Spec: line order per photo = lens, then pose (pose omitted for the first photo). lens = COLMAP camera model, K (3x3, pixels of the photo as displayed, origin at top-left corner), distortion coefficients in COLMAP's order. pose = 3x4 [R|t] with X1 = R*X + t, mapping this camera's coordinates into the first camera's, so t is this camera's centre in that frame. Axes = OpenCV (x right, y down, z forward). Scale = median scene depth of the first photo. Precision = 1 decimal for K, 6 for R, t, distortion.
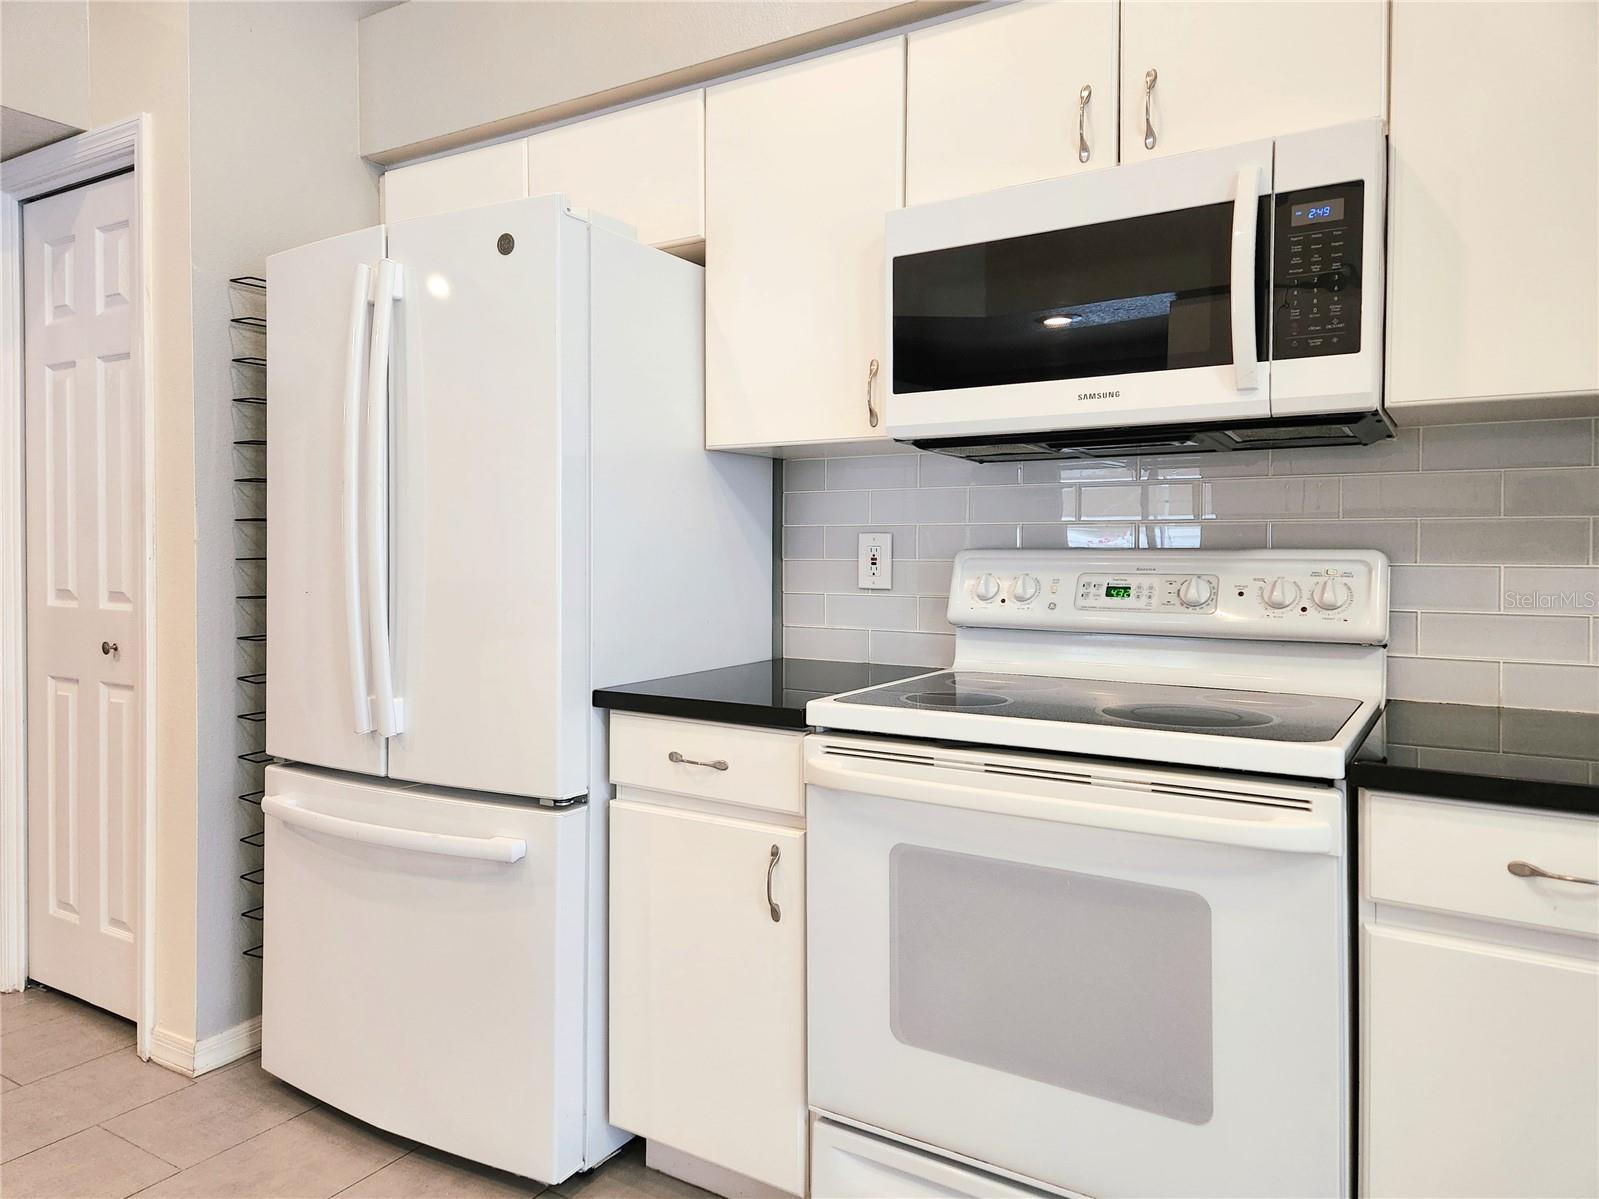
lens RADIAL K [[1090.7, 0, 790.5], [0, 1090.7, 560.5], [0, 0, 1]] dist [0.044056, -0.019457]
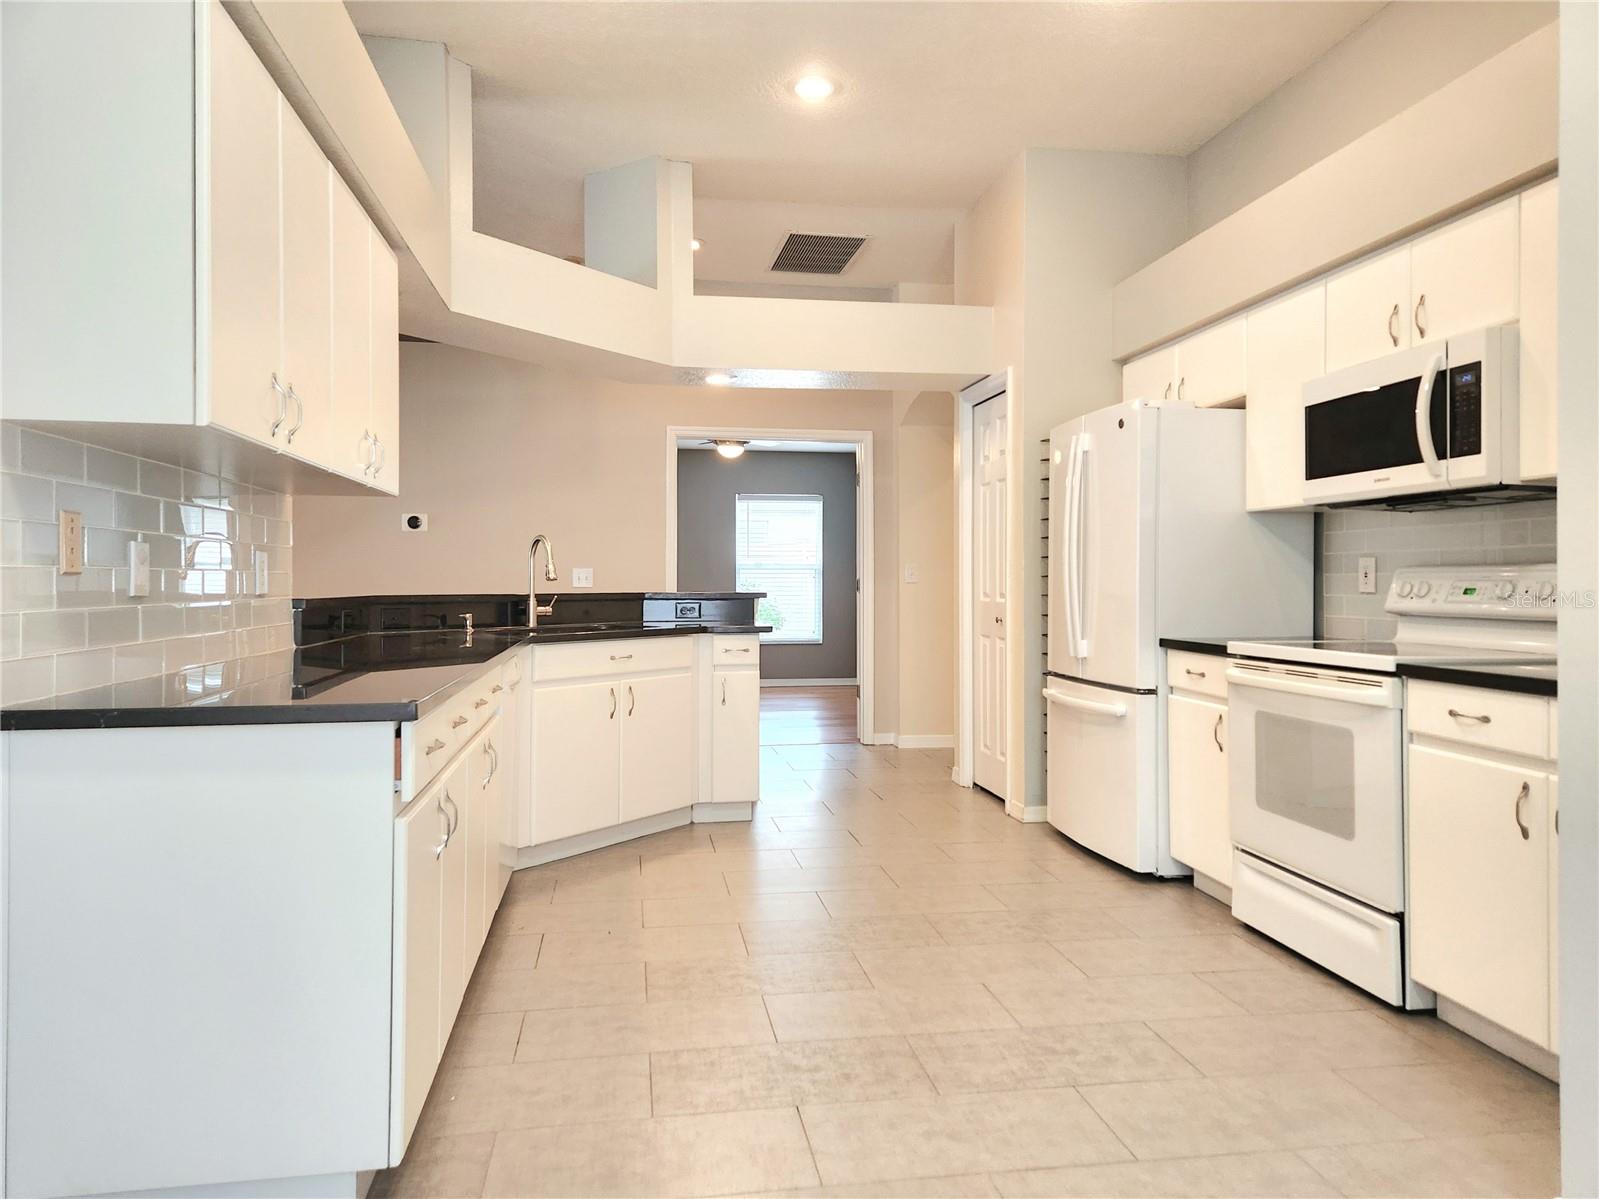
lens RADIAL K [[1090.7, 0, 800.4], [0, 1090.7, 596.3], [0, 0, 1]] dist [0.044056, -0.019457]
pose [[0.655277, 0.008257, -0.755343, 0.911239], [-0.007986, 0.999960, 0.004003, 0.038454], [0.755346, 0.003410, 0.655317, -0.825431]]
